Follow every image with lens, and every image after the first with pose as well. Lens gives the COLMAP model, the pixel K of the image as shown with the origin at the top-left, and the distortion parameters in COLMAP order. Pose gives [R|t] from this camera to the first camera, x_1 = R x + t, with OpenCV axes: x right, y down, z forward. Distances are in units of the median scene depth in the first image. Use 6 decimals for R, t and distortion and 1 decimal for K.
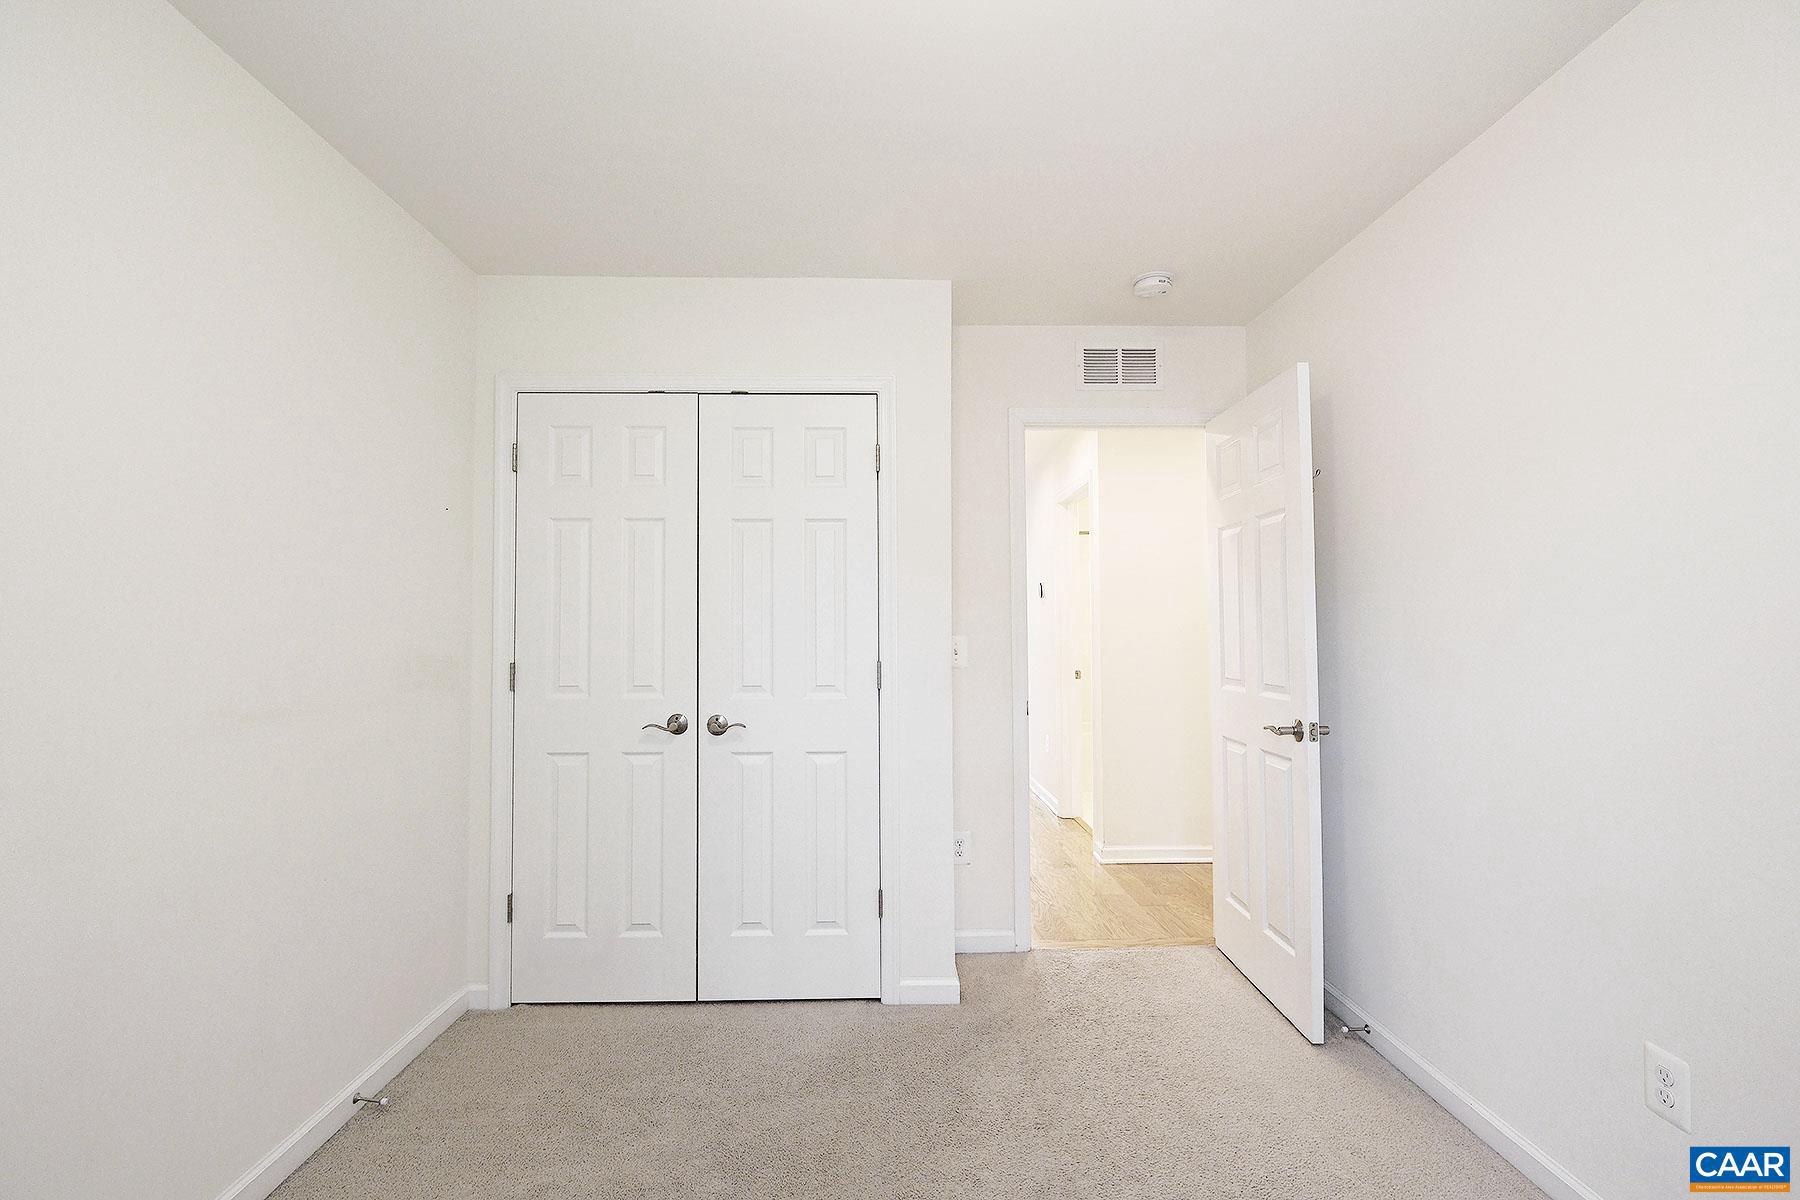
lens RADIAL K [[760.1, 0, 898.1], [0, 760.1, 592.6], [0, 0, 1]] dist [-0.000305, -0.000065]
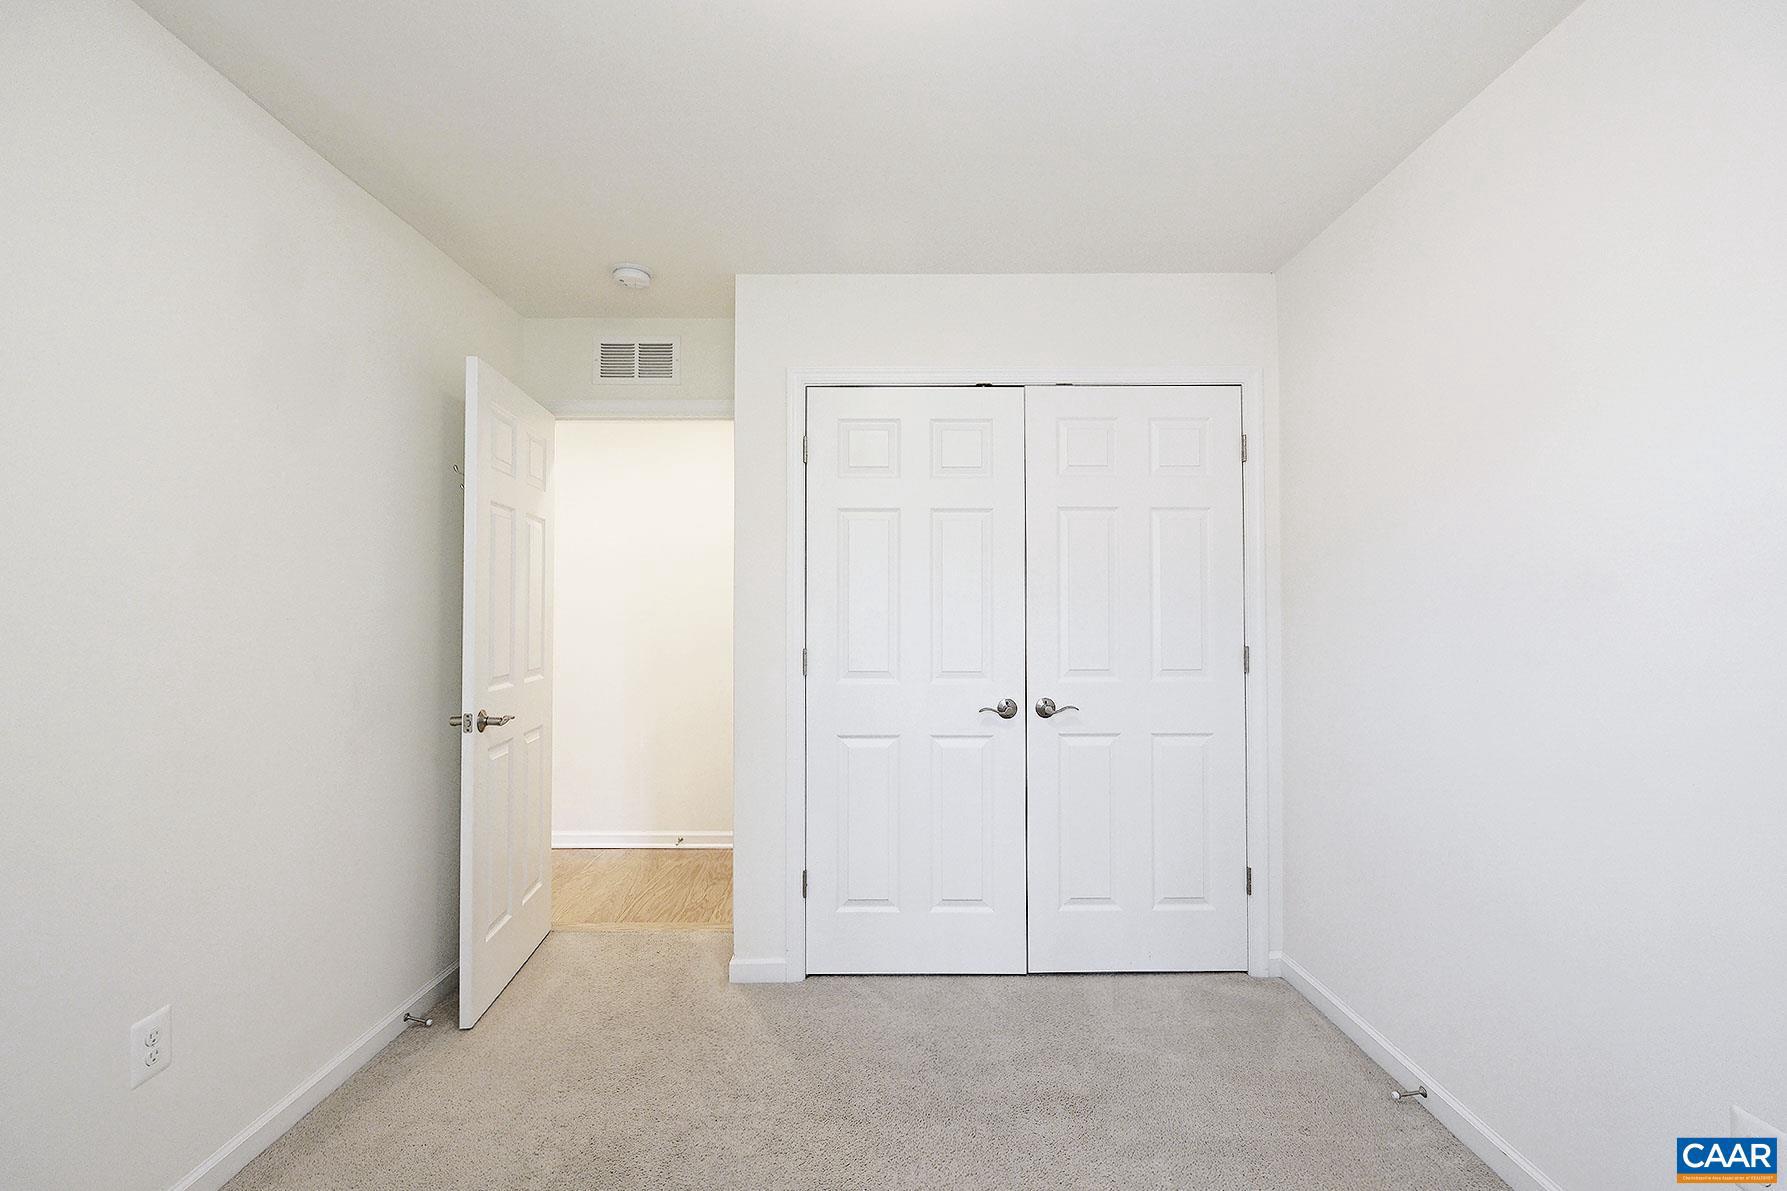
lens RADIAL K [[742.7, 0, 893.5], [0, 742.7, 595.5], [0, 0, 1]] dist [0.000736, 0.000028]
pose [[0.999909, -0.004912, -0.012559, -0.412996], [0.005159, 0.999793, 0.019680, -0.000567], [0.012460, -0.019743, 0.999727, -0.008959]]
